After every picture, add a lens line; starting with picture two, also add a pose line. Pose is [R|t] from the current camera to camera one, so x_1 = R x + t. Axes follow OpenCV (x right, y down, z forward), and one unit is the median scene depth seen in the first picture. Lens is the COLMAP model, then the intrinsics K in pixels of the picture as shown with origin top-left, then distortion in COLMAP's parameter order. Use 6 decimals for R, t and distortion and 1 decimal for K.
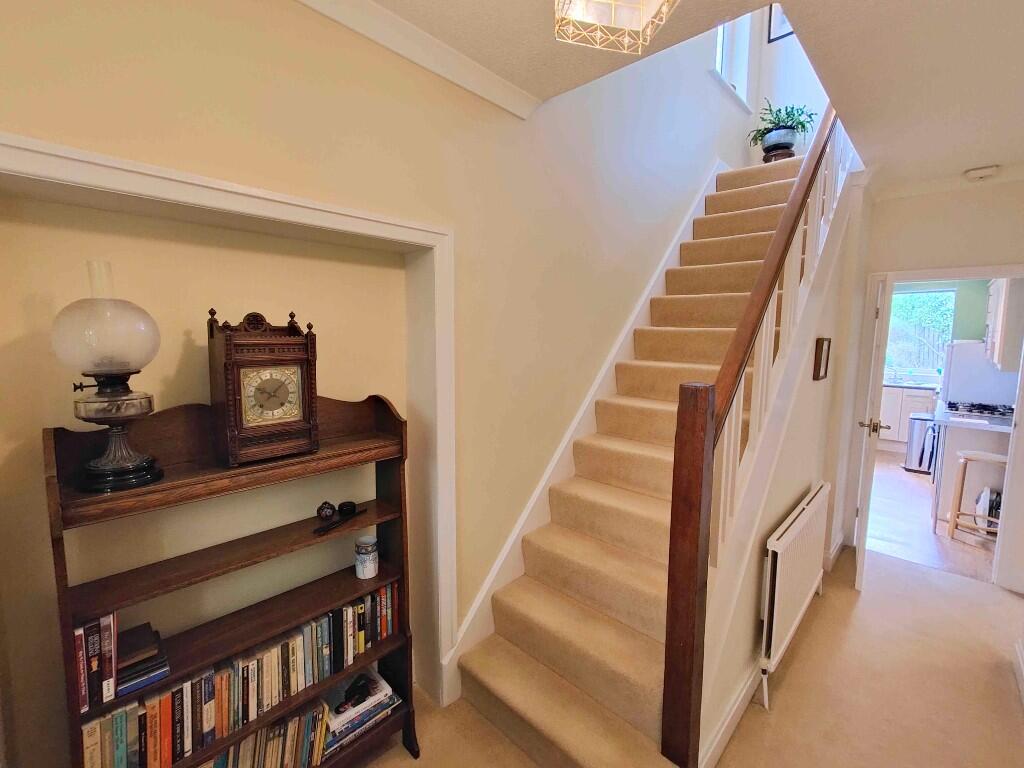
lens RADIAL K [[450.6, 0, 516.3], [0, 450.6, 383.7], [0, 0, 1]] dist [0.007814, 0.000299]
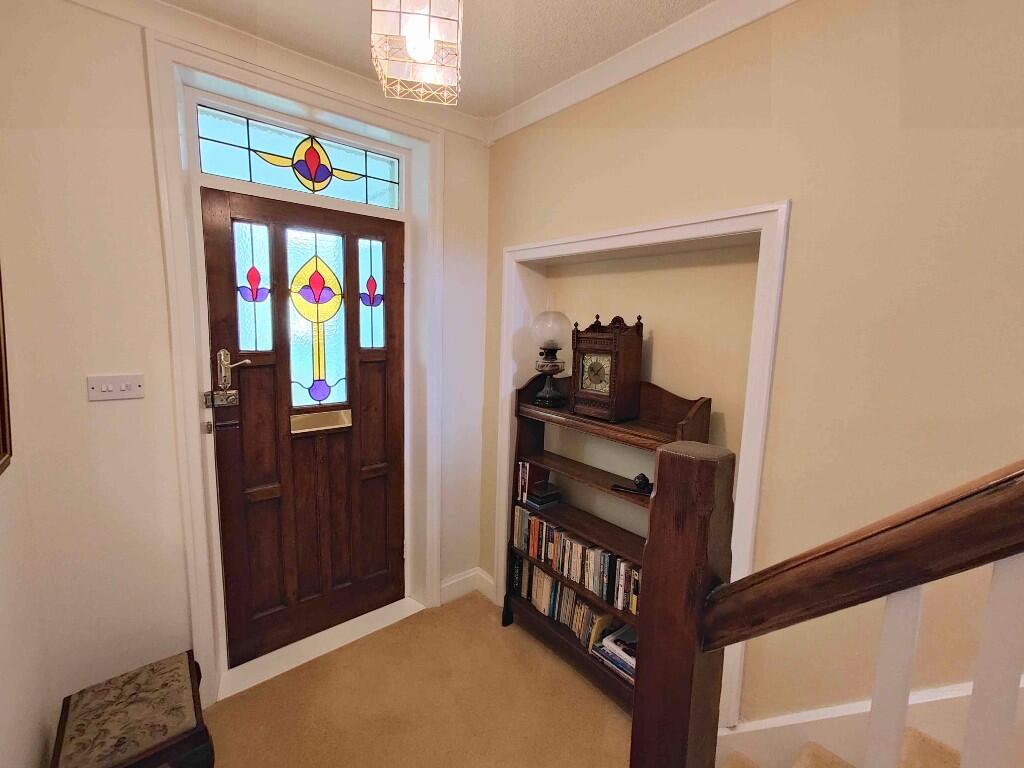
lens RADIAL K [[450.6, 0, 515.5], [0, 450.6, 380.8], [0, 0, 1]] dist [0.007814, 0.000299]
pose [[-0.114175, 0.121303, -0.986027, 0.901316], [-0.146187, 0.979662, 0.137447, -0.110879], [0.982646, 0.159838, -0.094120, 0.878609]]
